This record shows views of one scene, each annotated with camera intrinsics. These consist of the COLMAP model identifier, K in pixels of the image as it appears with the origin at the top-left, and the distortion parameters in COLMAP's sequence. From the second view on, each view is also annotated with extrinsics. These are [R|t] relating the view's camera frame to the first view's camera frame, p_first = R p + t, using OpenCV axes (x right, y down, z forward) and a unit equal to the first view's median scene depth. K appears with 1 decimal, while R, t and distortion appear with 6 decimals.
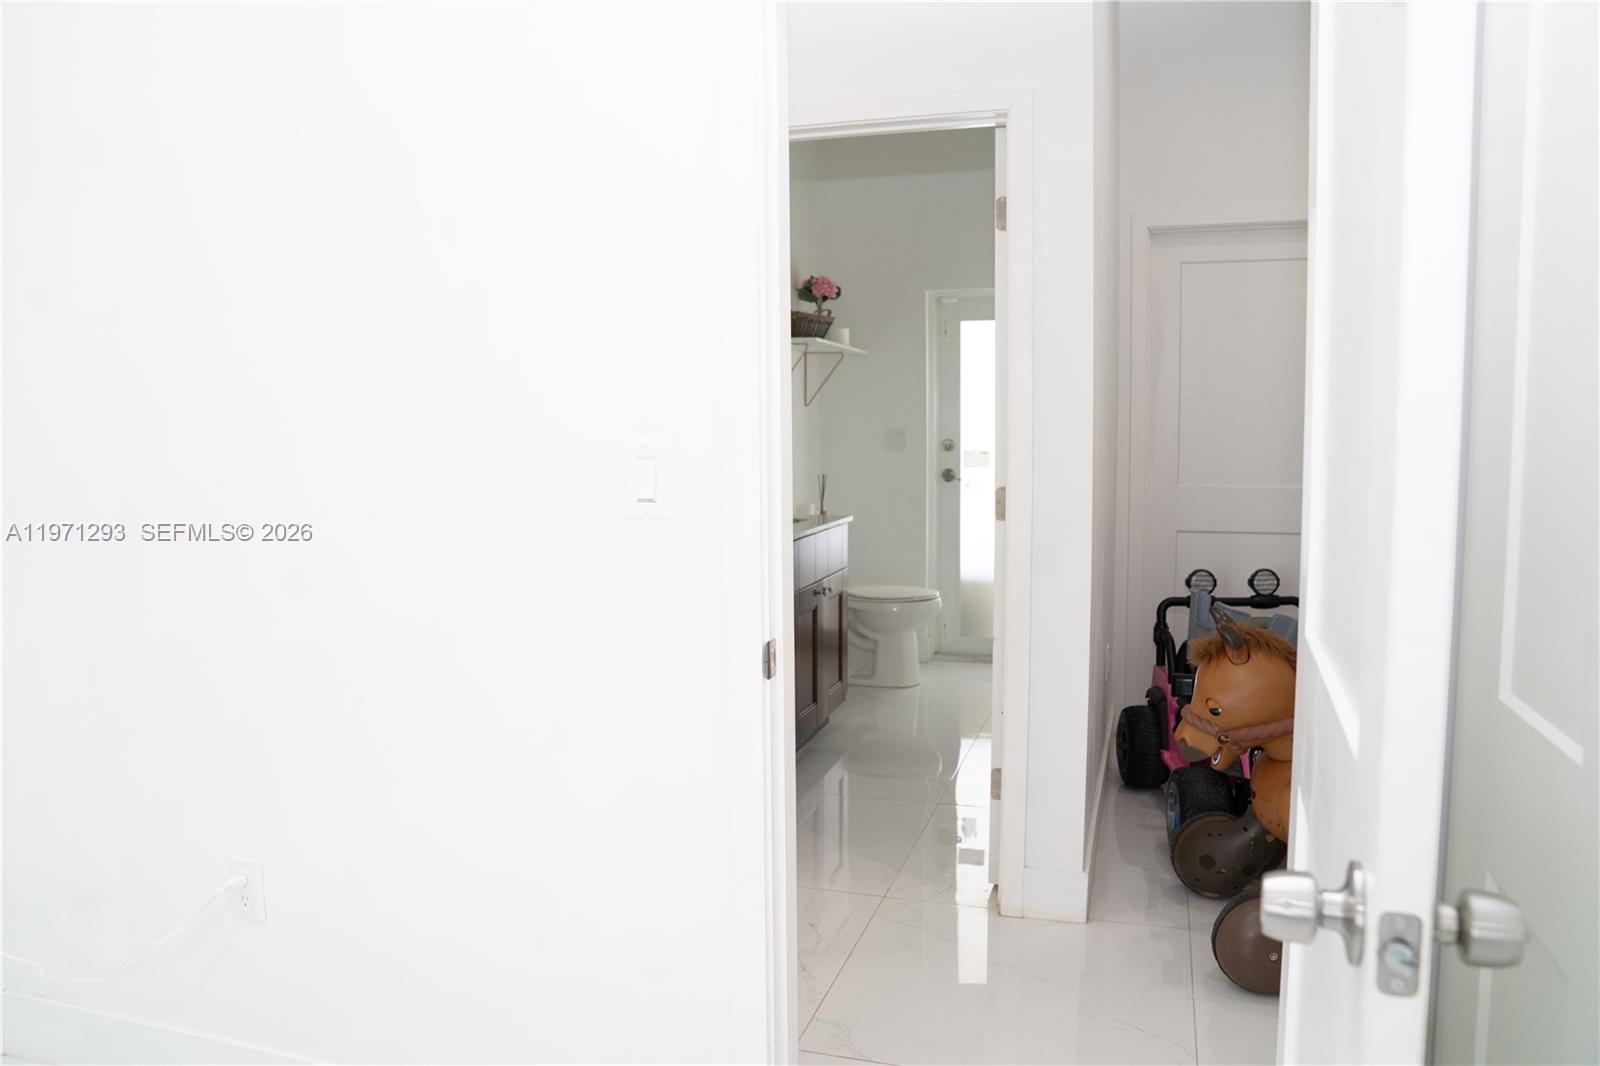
lens RADIAL K [[1127.5, 0, 803.6], [0, 1127.5, 533.4], [0, 0, 1]] dist [-0.119339, 0.079191]
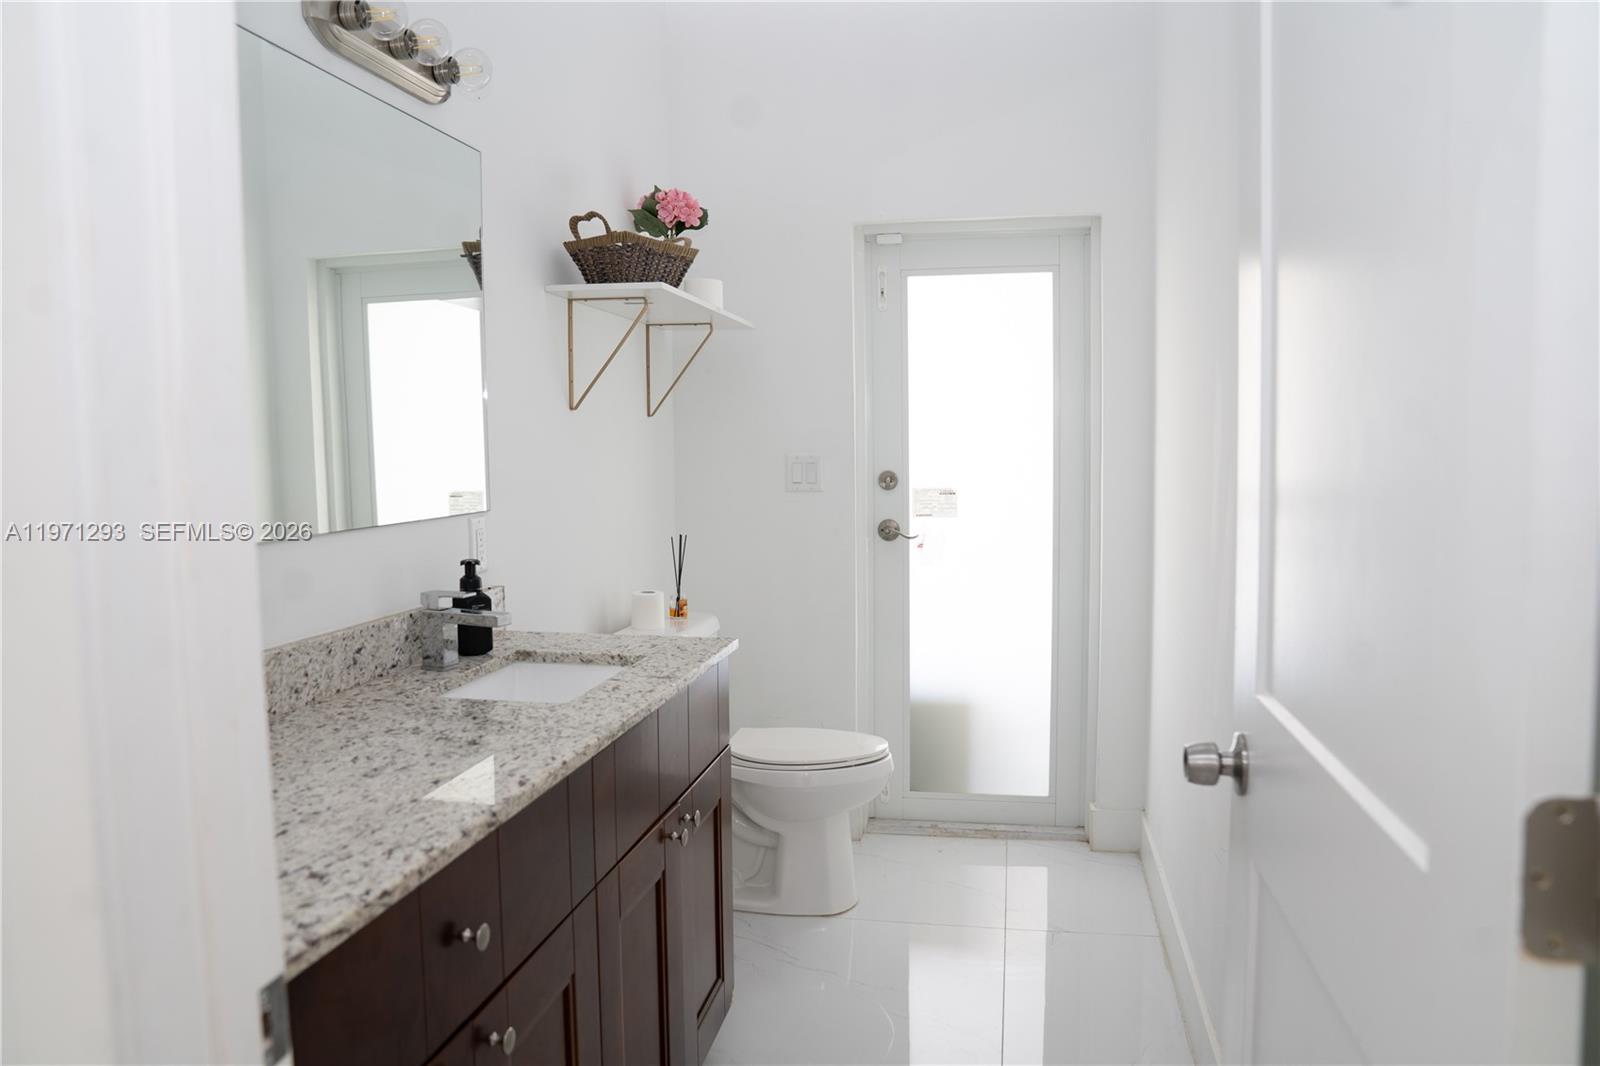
lens RADIAL K [[1127.5, 0, 805.8], [0, 1127.5, 533.1], [0, 0, 1]] dist [-0.119339, 0.079191]
pose [[0.992772, -0.012497, 0.119364, 0.012795], [0.014198, 0.999809, -0.013410, -0.045713], [-0.119173, 0.015008, 0.992760, 0.431662]]
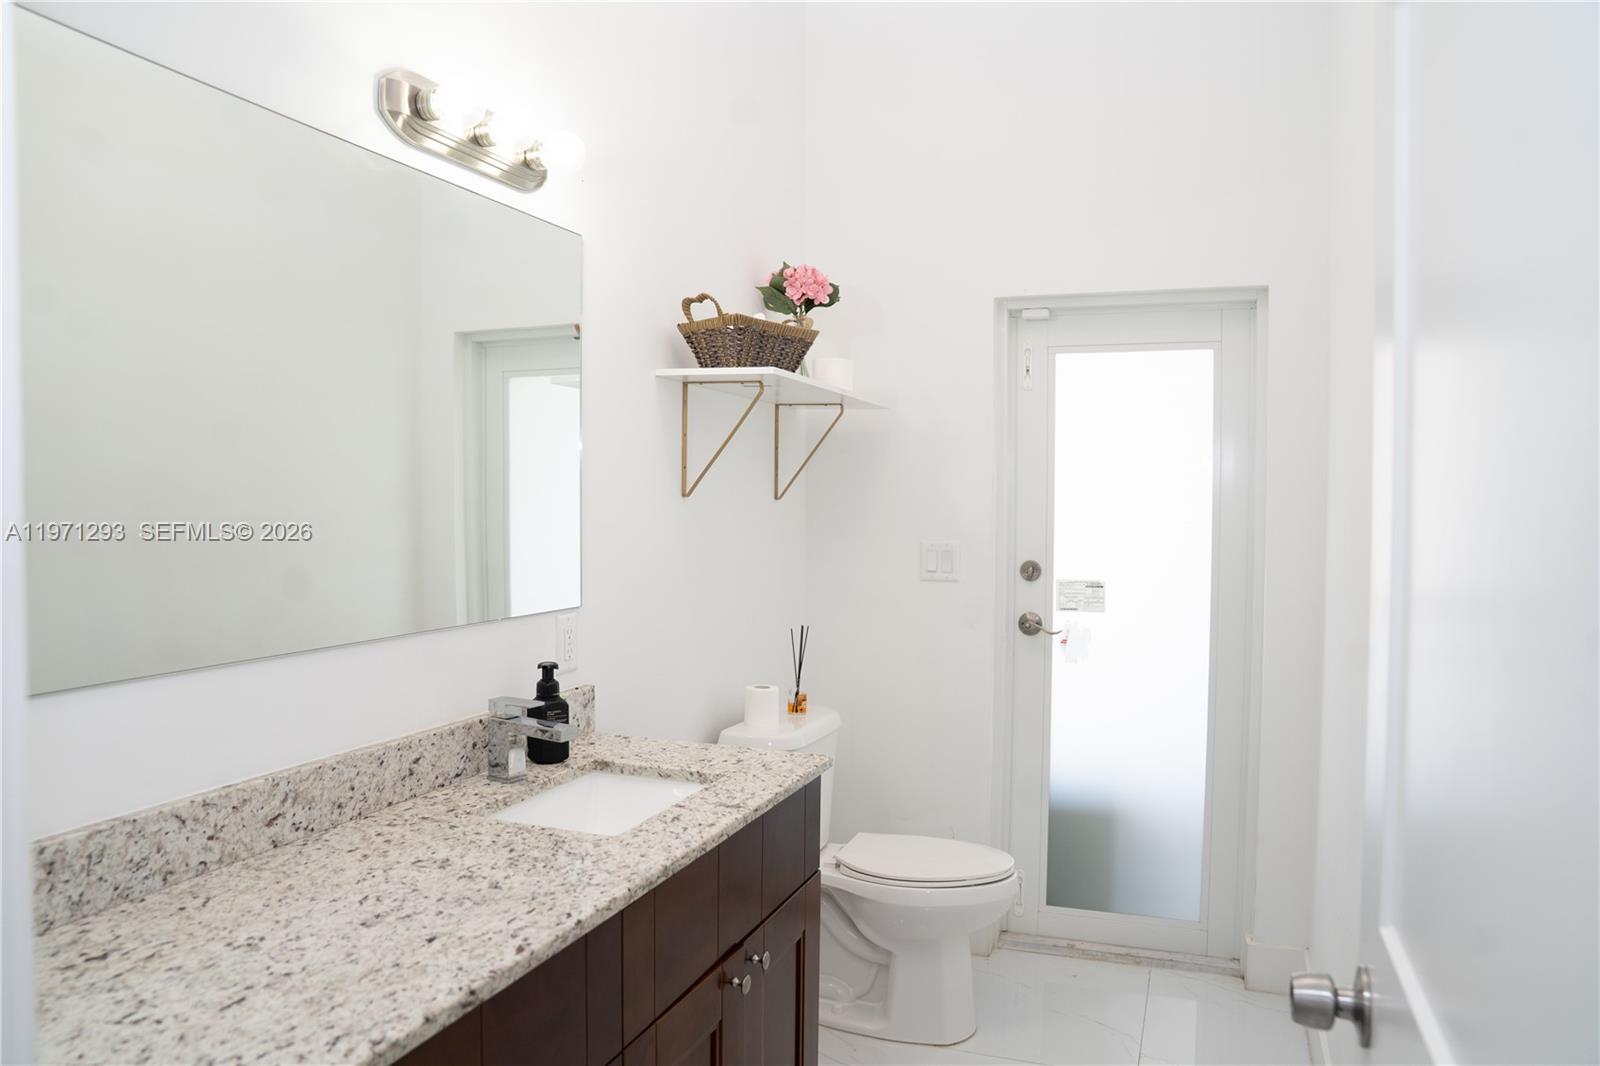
lens RADIAL K [[1127.5, 0, 804.9], [0, 1127.5, 538.0], [0, 0, 1]] dist [-0.119339, 0.079191]
pose [[0.998835, 0.016174, -0.045469, 0.043773], [-0.018806, 0.998135, -0.058072, -0.064295], [0.044445, 0.058860, 0.997276, 0.461493]]
